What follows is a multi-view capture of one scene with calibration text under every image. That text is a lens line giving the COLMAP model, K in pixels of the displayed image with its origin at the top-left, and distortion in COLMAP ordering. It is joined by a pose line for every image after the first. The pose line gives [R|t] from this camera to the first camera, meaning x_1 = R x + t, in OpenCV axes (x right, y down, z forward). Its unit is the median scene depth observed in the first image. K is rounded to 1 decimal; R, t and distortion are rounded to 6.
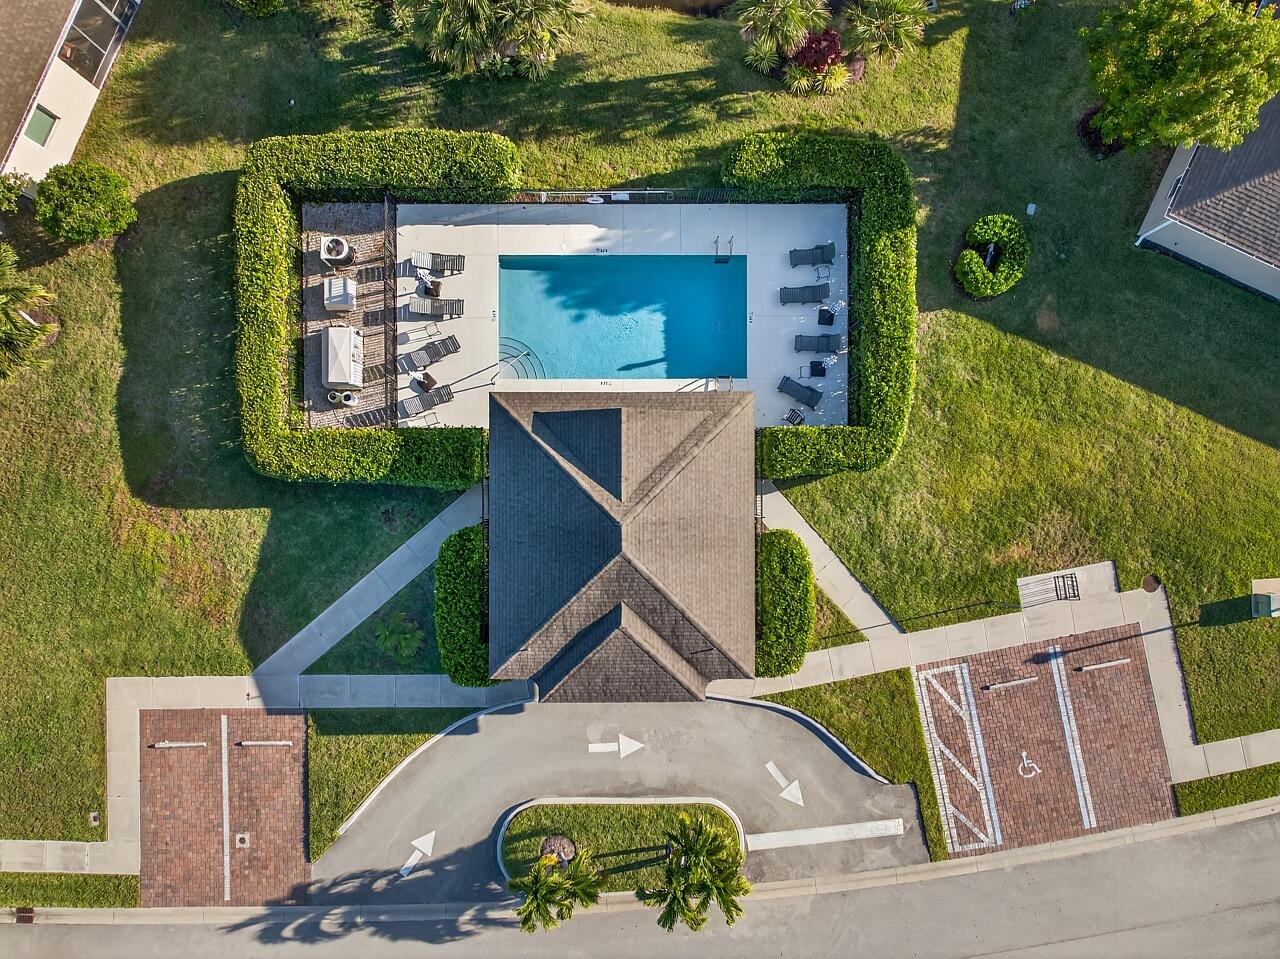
lens RADIAL K [[883.5, 0, 638.2], [0, 883.5, 514.6], [0, 0, 1]] dist [-0.006127, -0.002076]
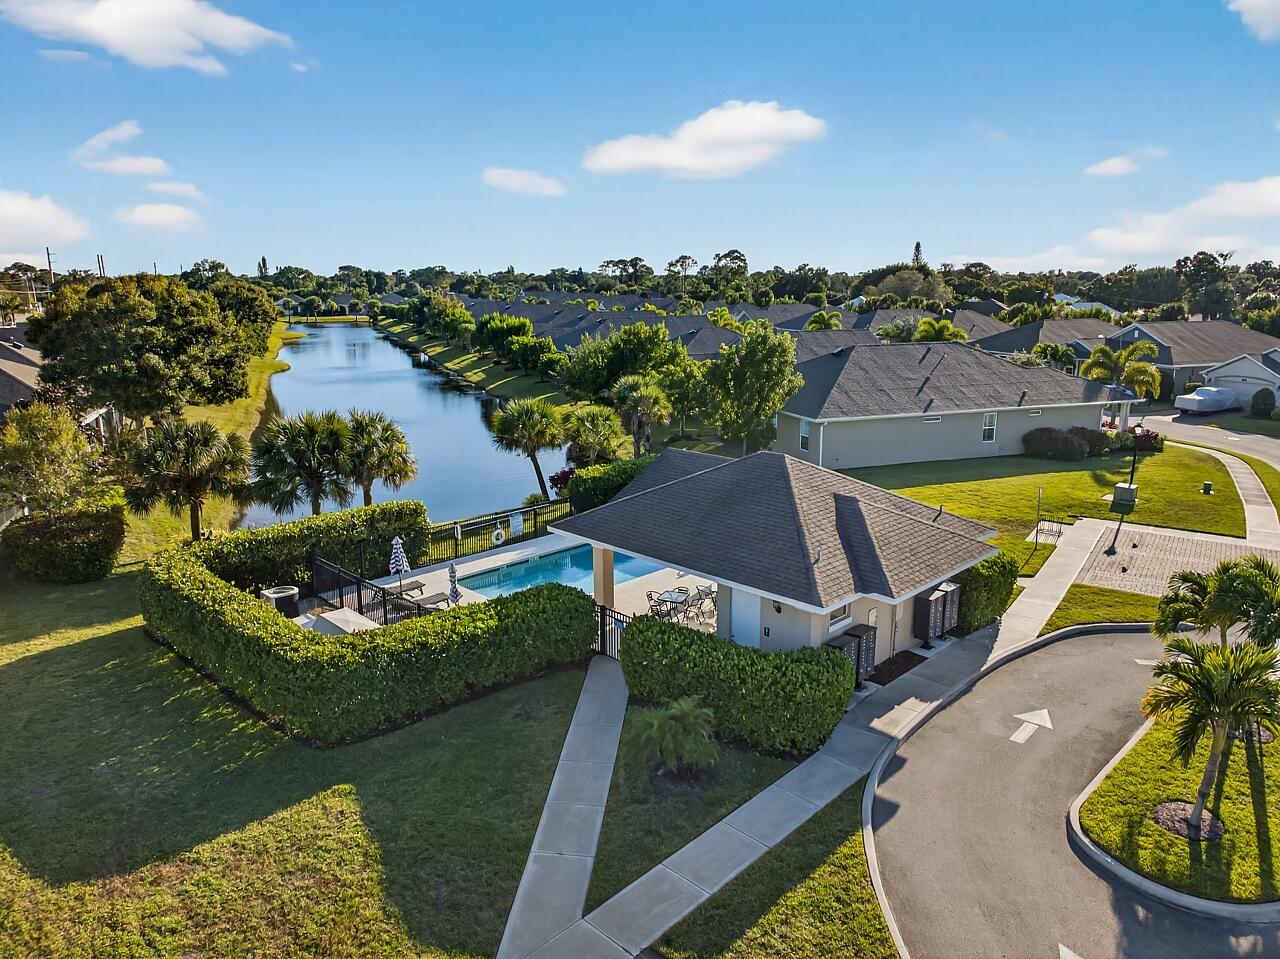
lens RADIAL K [[883.5, 0, 638.2], [0, 883.5, 514.6], [0, 0, 1]] dist [-0.006127, -0.002076]
pose [[0.707210, -0.192504, 0.680291, -0.629200], [0.706815, 0.170319, -0.686588, 0.474946], [0.016305, 0.966402, 0.256516, 0.688109]]
